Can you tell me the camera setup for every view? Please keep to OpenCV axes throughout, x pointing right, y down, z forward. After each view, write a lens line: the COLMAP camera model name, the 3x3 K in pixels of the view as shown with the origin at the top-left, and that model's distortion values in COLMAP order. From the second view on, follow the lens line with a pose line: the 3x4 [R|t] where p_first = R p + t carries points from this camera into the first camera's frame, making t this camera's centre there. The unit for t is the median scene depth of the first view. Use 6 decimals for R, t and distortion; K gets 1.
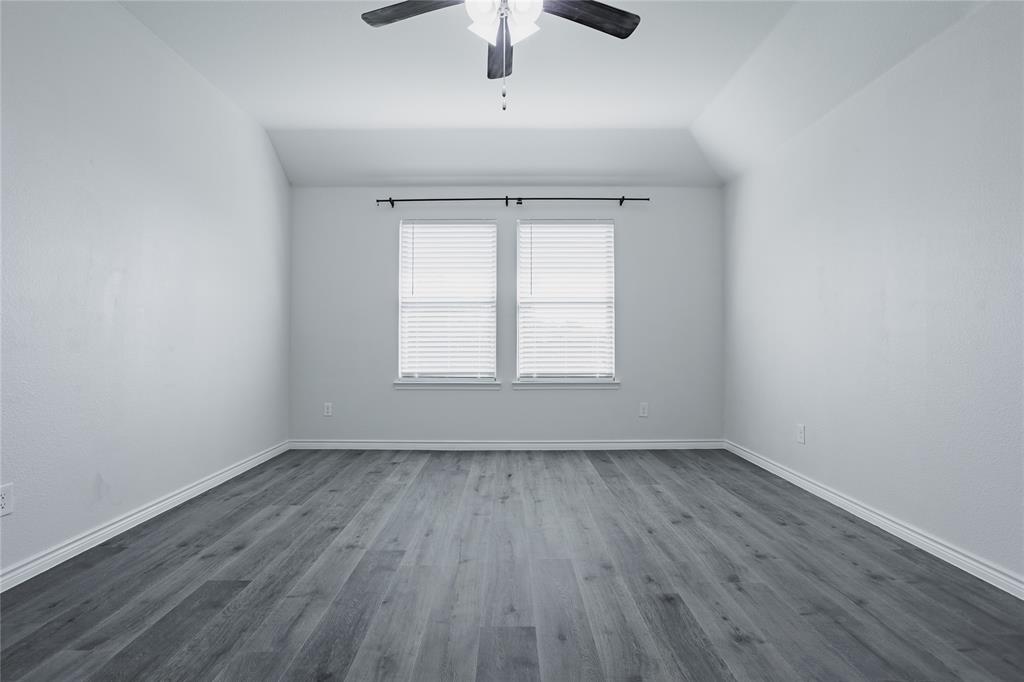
lens RADIAL K [[502.0, 0, 501.4], [0, 502.0, 334.1], [0, 0, 1]] dist [-0.028744, 0.003597]
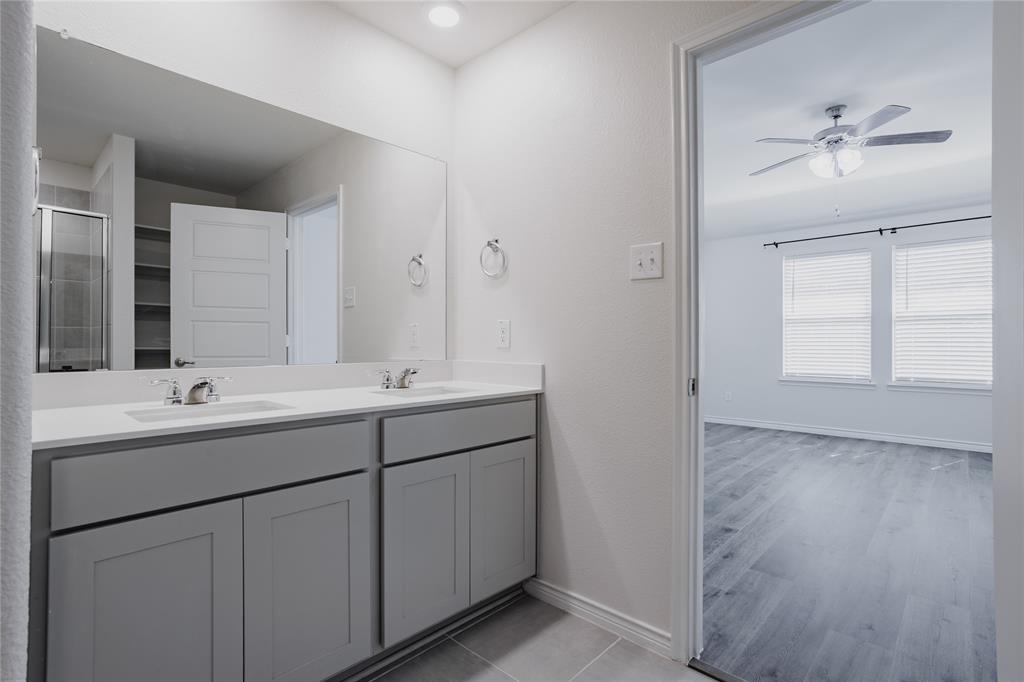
lens RADIAL K [[508.9, 0, 507.1], [0, 508.9, 341.8], [0, 0, 1]] dist [-0.034462, 0.011998]
pose [[0.742509, -0.004502, -0.669821, 0.203012], [0.008671, 0.999958, 0.002892, -0.021465], [0.669780, -0.007955, 0.742517, -0.661066]]
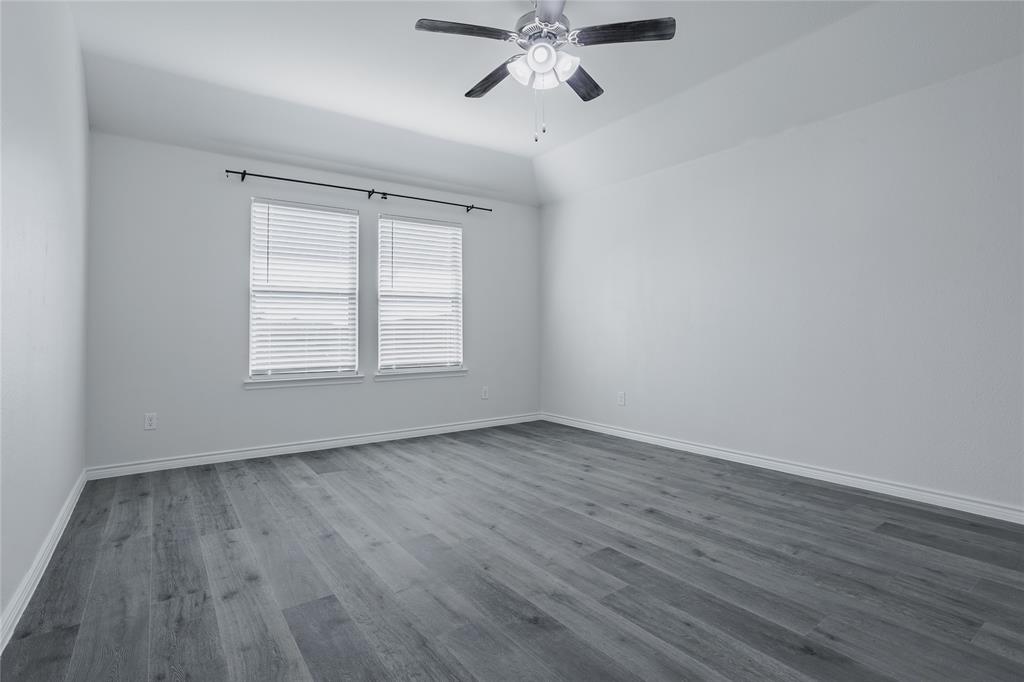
lens RADIAL K [[508.9, 0, 511.2], [0, 508.9, 321.3], [0, 0, 1]] dist [-0.034462, 0.011998]
pose [[0.806990, 0.007946, 0.590512, -0.493980], [-0.002932, 0.999951, -0.009447, -0.002278], [-0.590558, 0.005892, 0.806974, 0.028132]]
